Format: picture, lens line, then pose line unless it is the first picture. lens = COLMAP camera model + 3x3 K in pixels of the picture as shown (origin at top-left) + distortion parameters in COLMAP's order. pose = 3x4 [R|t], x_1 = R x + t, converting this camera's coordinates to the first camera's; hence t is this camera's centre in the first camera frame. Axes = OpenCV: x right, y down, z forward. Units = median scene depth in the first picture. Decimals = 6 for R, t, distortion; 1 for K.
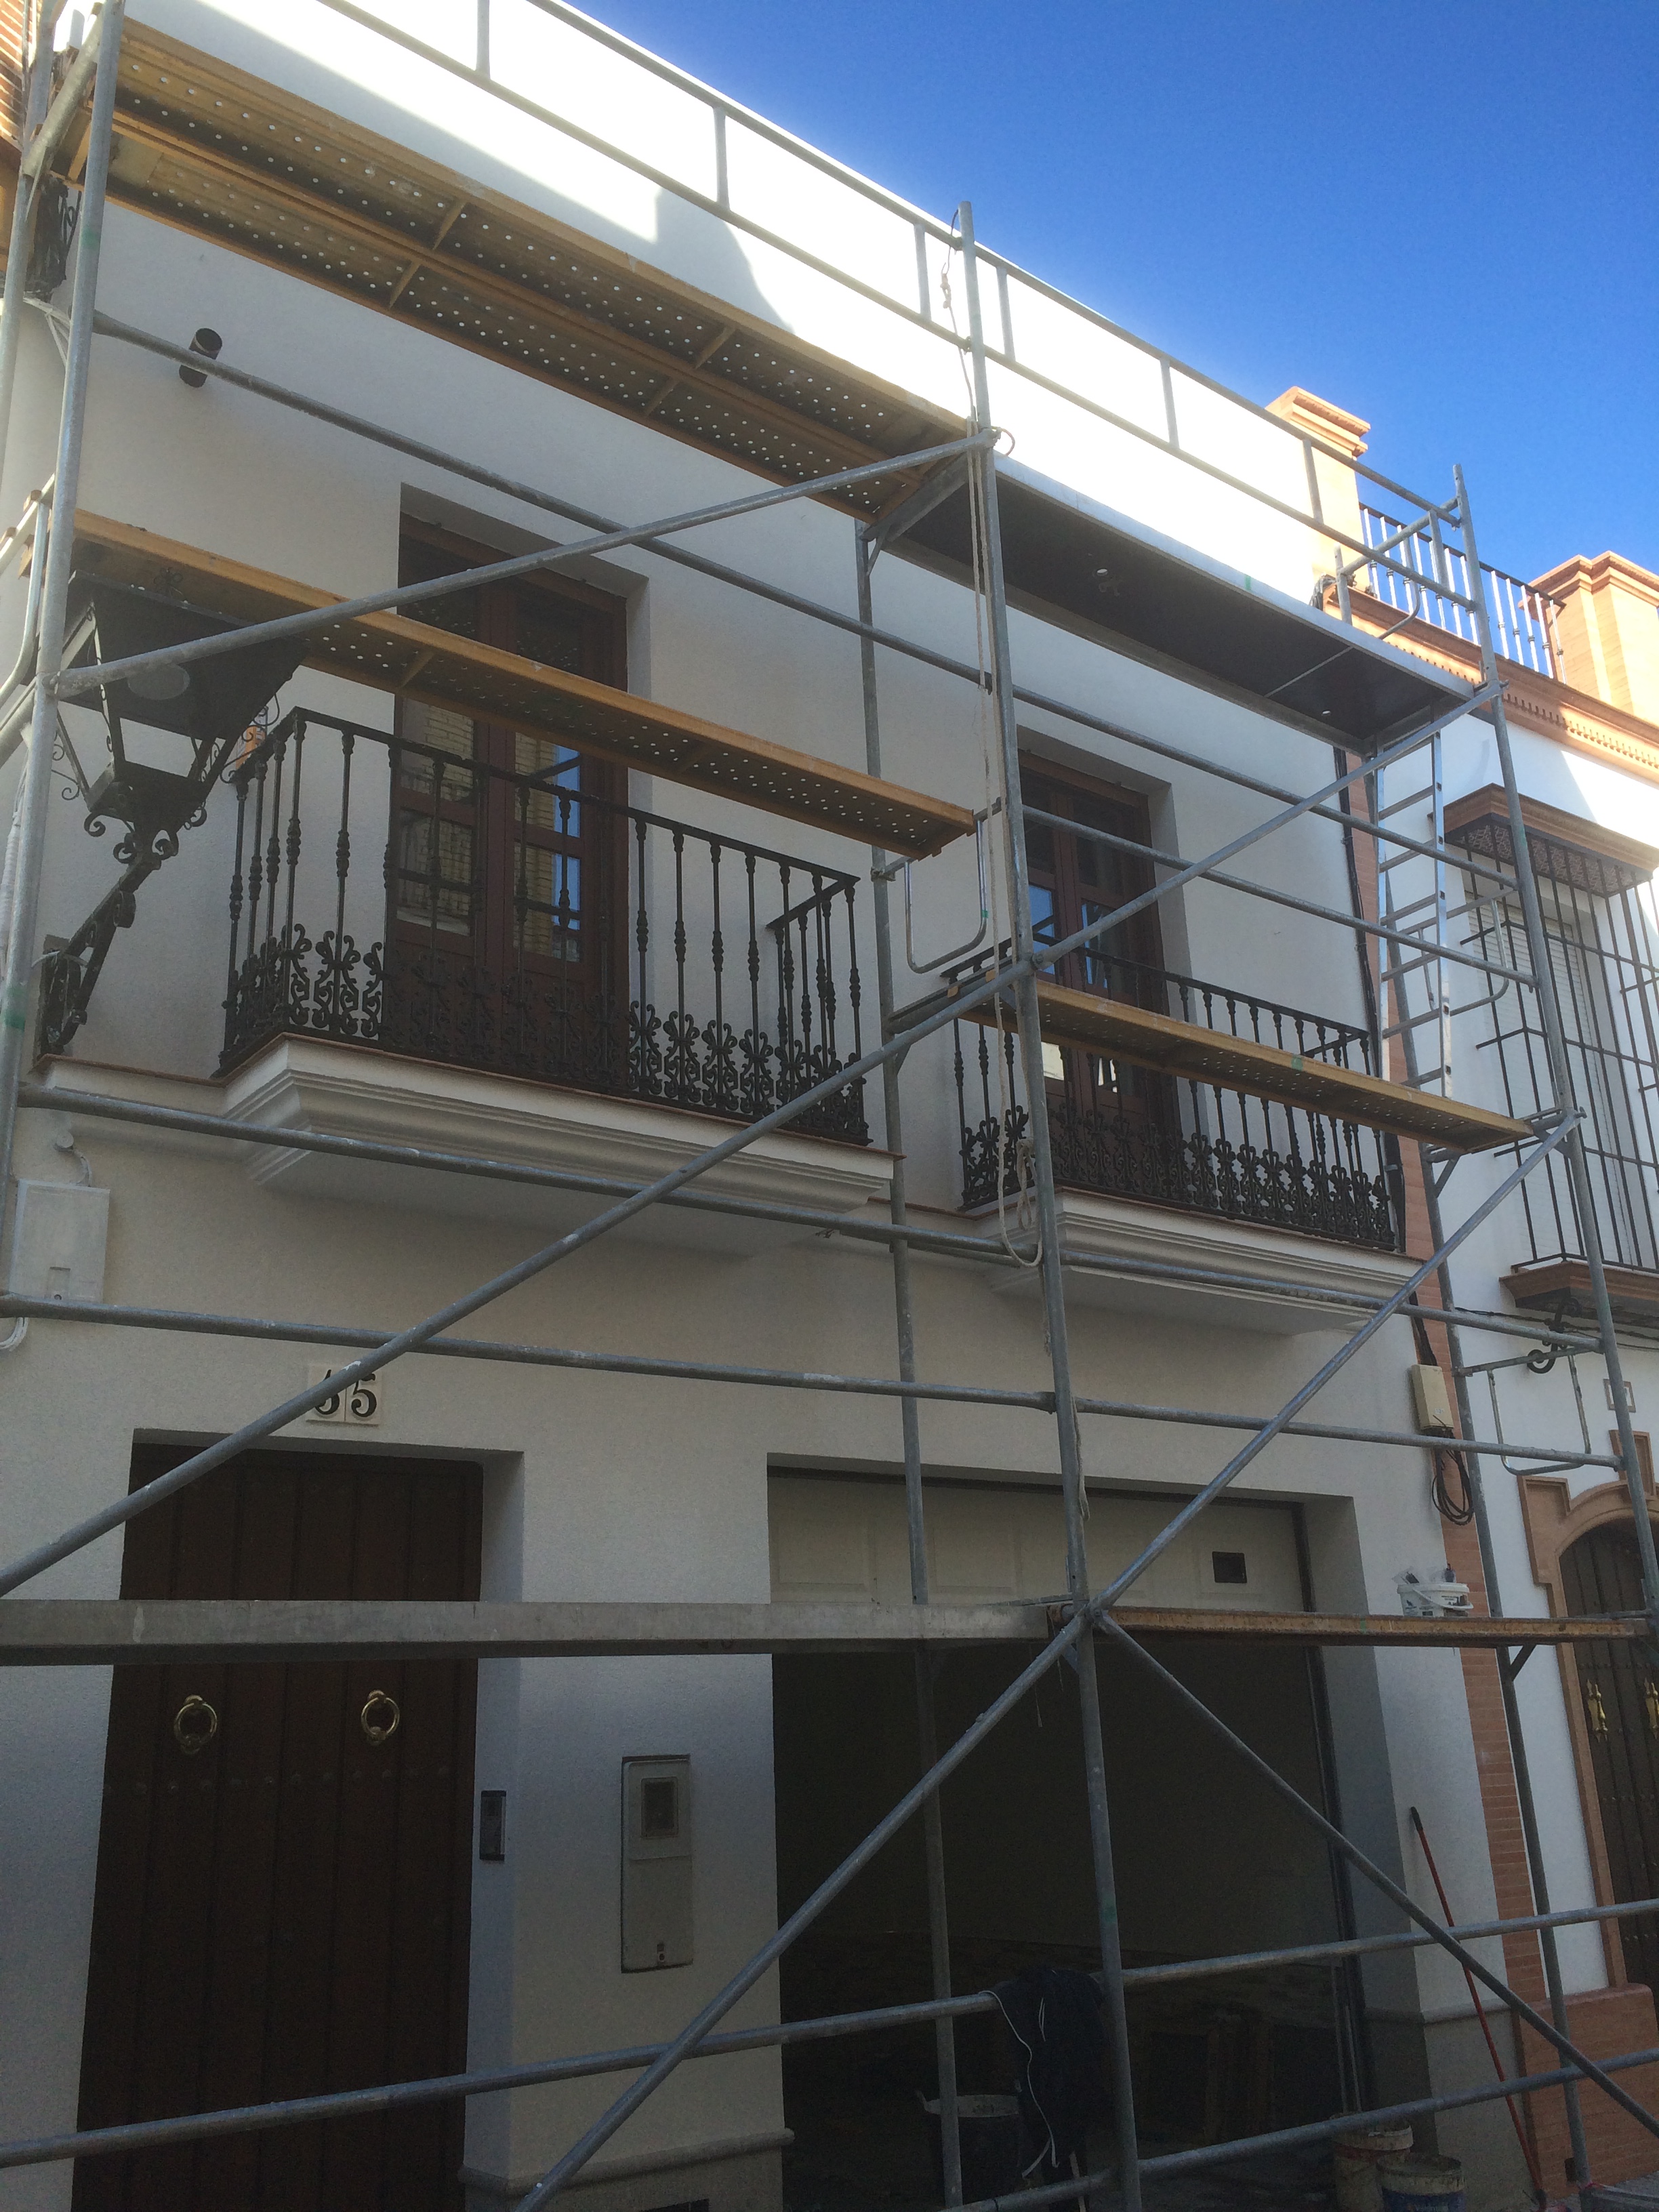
lens RADIAL K [[1914.0, 0, 829.1], [0, 1914.0, 1114.1], [0, 0, 1]] dist [0.084476, -0.096129]
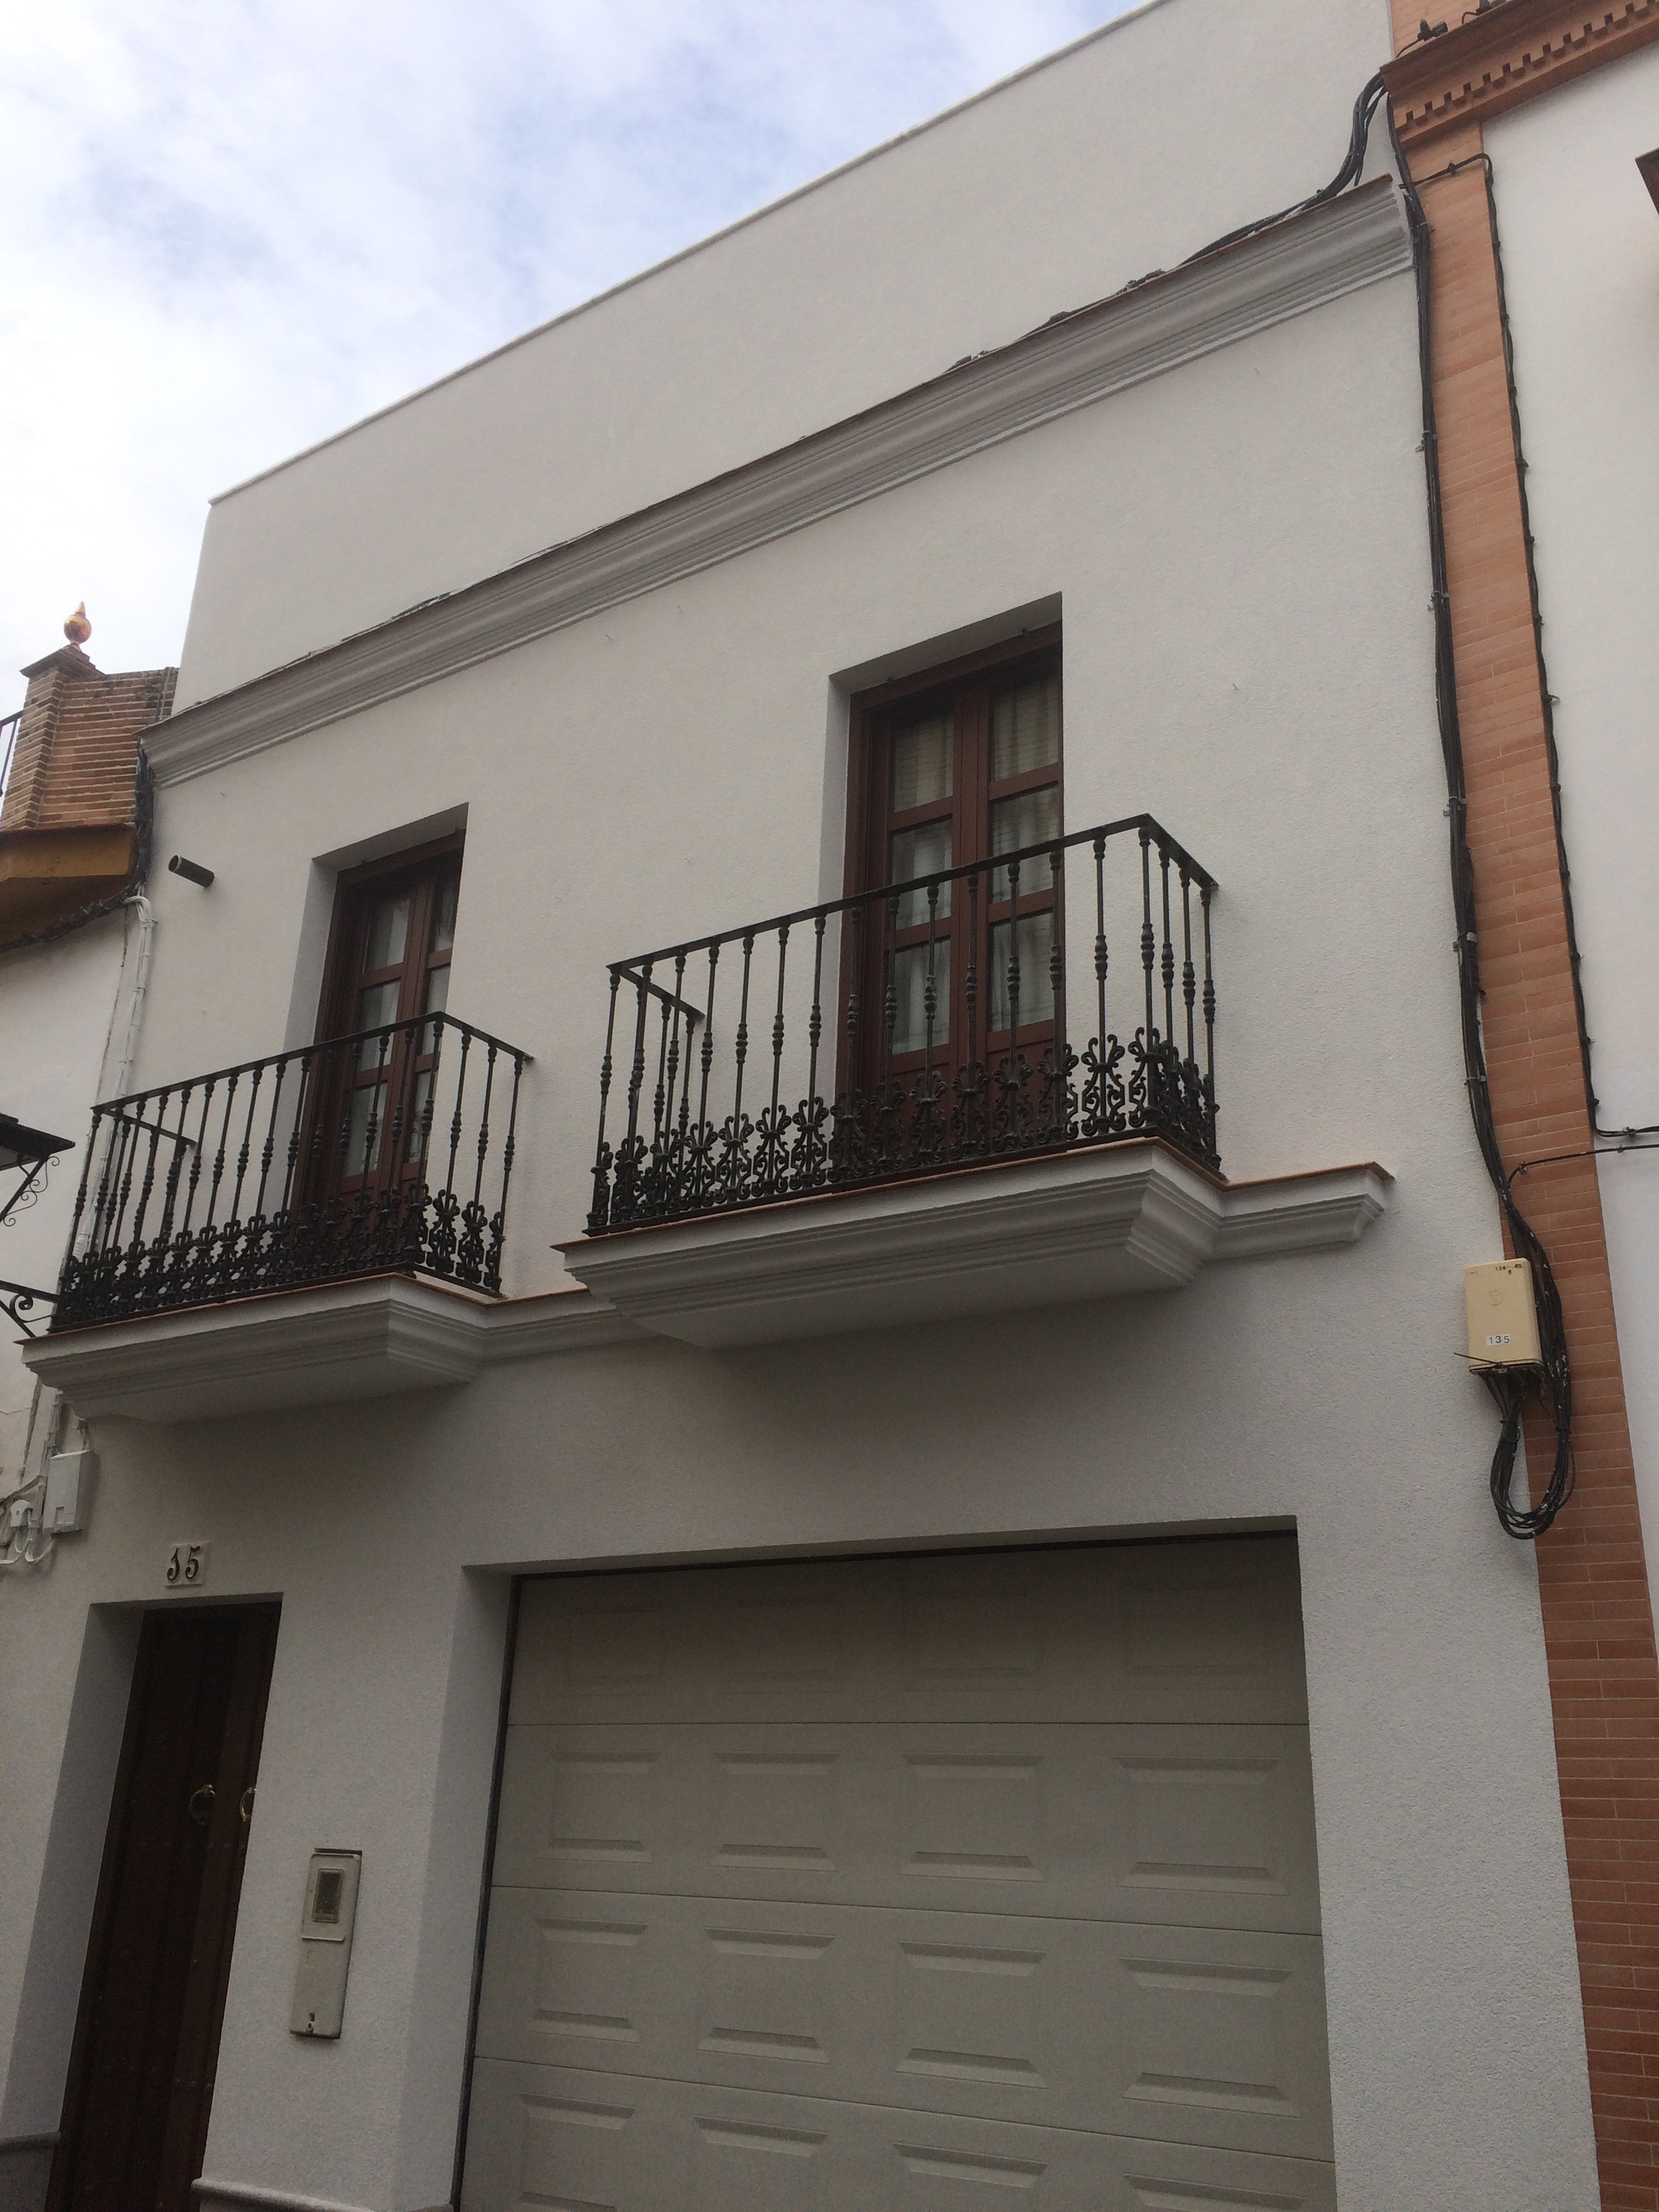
lens RADIAL K [[1914.0, 0, 758.5], [0, 1914.0, 1109.9], [0, 0, 1]] dist [0.084476, -0.096129]
pose [[0.292786, -0.295017, -0.909528, 1.046450], [0.249368, 0.941853, -0.225228, 0.216441], [0.923088, -0.160863, 0.349329, 0.809005]]
